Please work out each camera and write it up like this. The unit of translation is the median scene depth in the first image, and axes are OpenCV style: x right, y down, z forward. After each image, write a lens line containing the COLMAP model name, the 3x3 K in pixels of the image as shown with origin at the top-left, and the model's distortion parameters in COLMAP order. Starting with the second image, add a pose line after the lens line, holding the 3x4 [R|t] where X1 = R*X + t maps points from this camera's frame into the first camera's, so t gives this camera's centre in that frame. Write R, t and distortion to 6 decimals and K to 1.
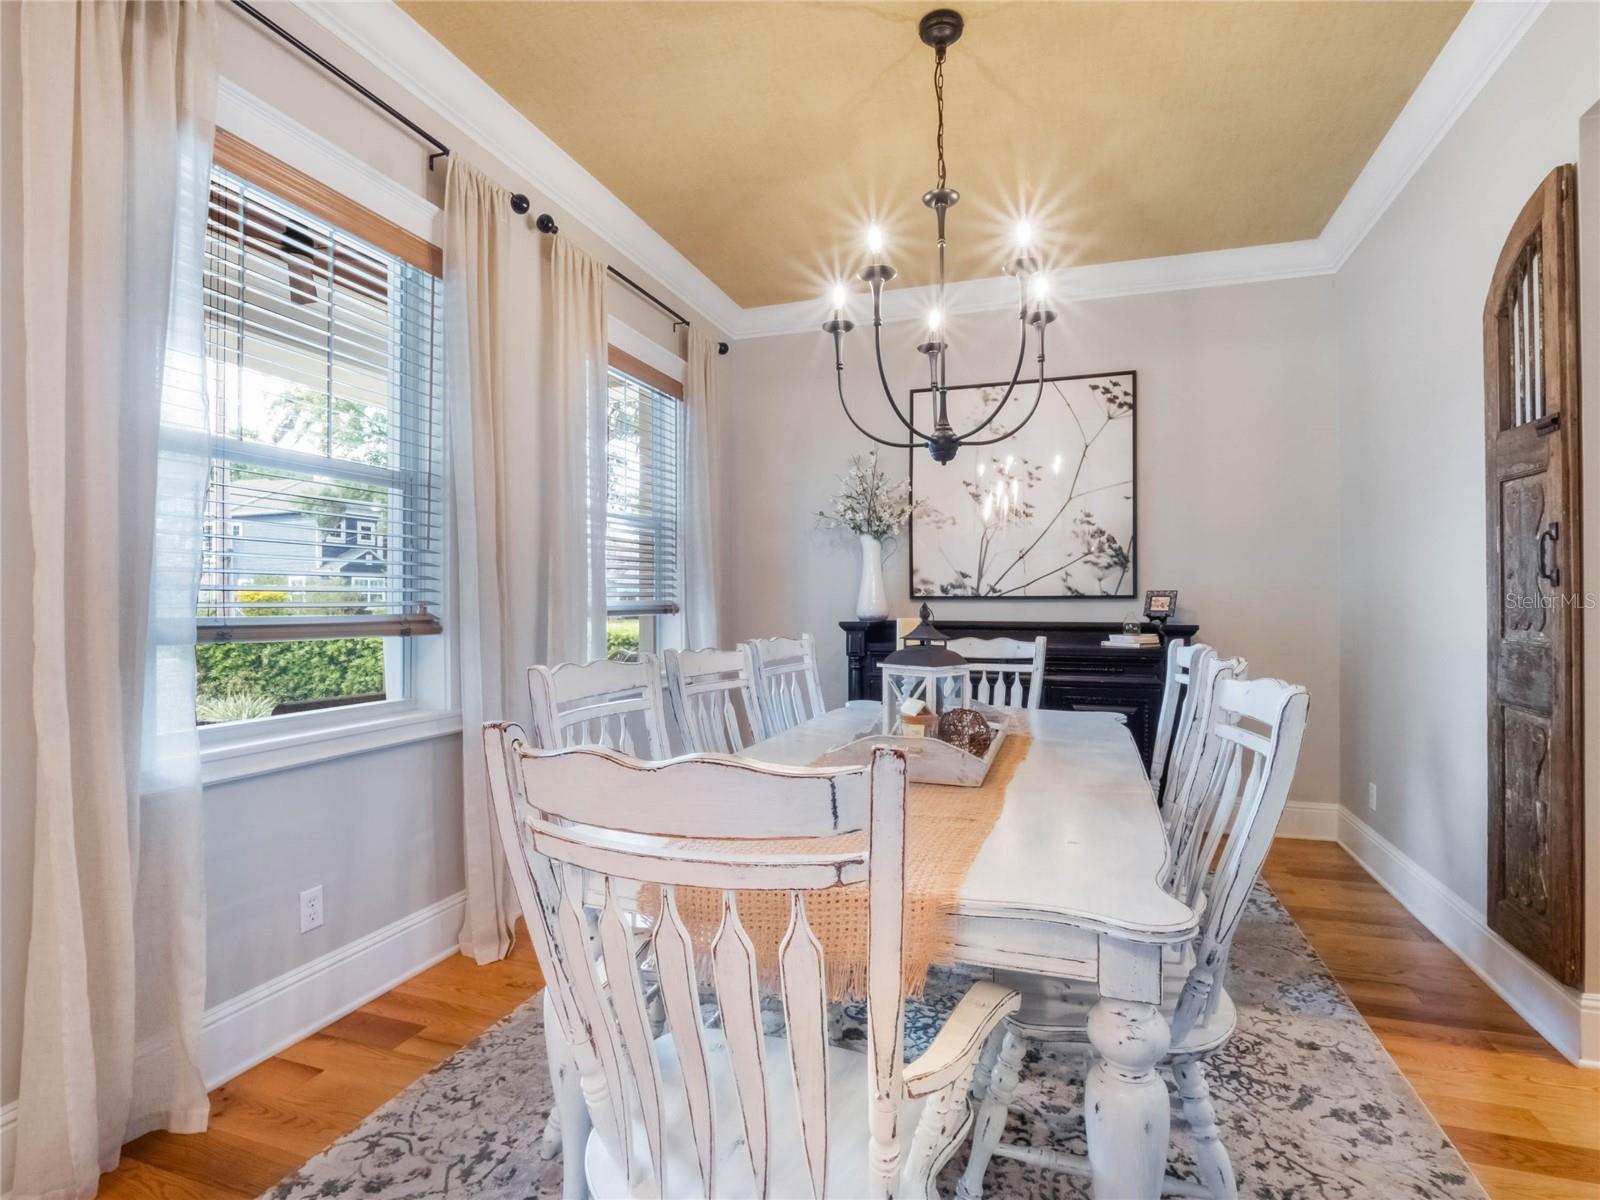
lens RADIAL K [[804.3, 0, 802.4], [0, 804.3, 602.9], [0, 0, 1]] dist [-0.010739, -0.005698]
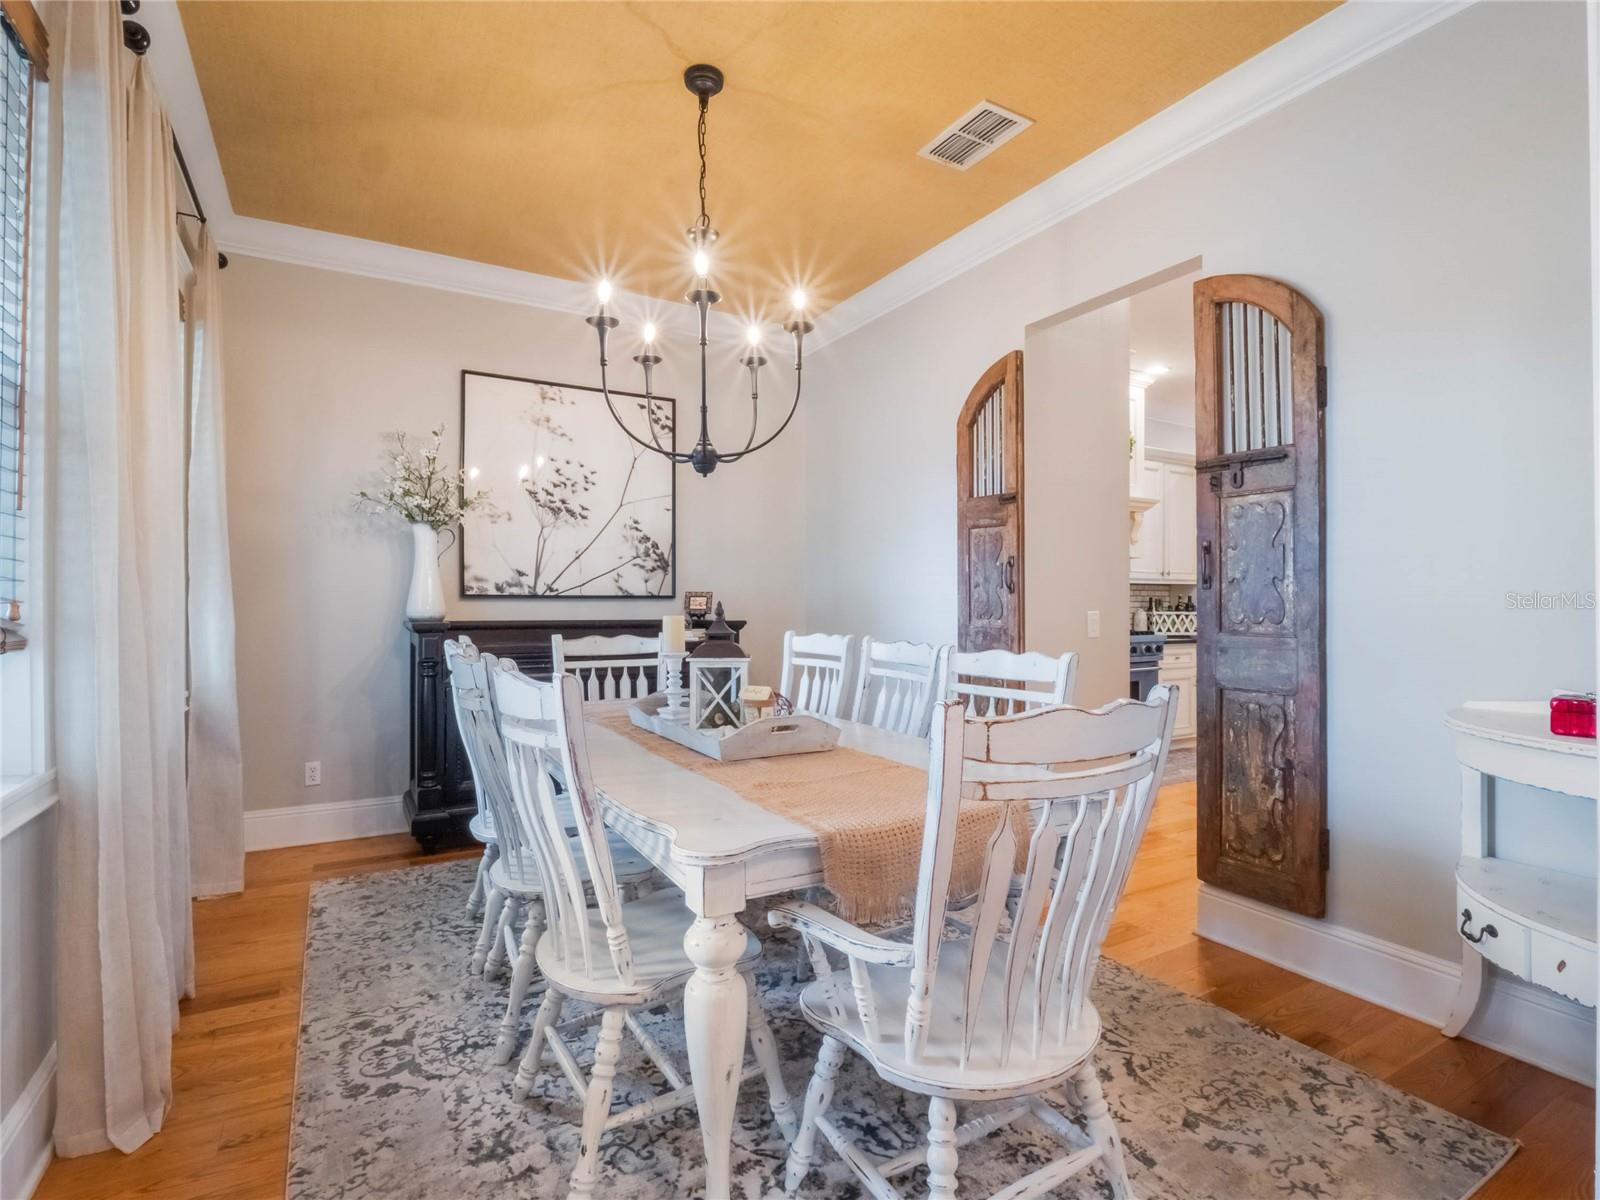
lens RADIAL K [[804.3, 0, 849.4], [0, 804.3, 603.0], [0, 0, 1]] dist [-0.010739, -0.005698]
pose [[0.635431, 0.002208, 0.772155, -0.307862], [-0.002481, 0.999997, -0.000818, 0.001391], [-0.772154, -0.001396, 0.635434, 0.079616]]
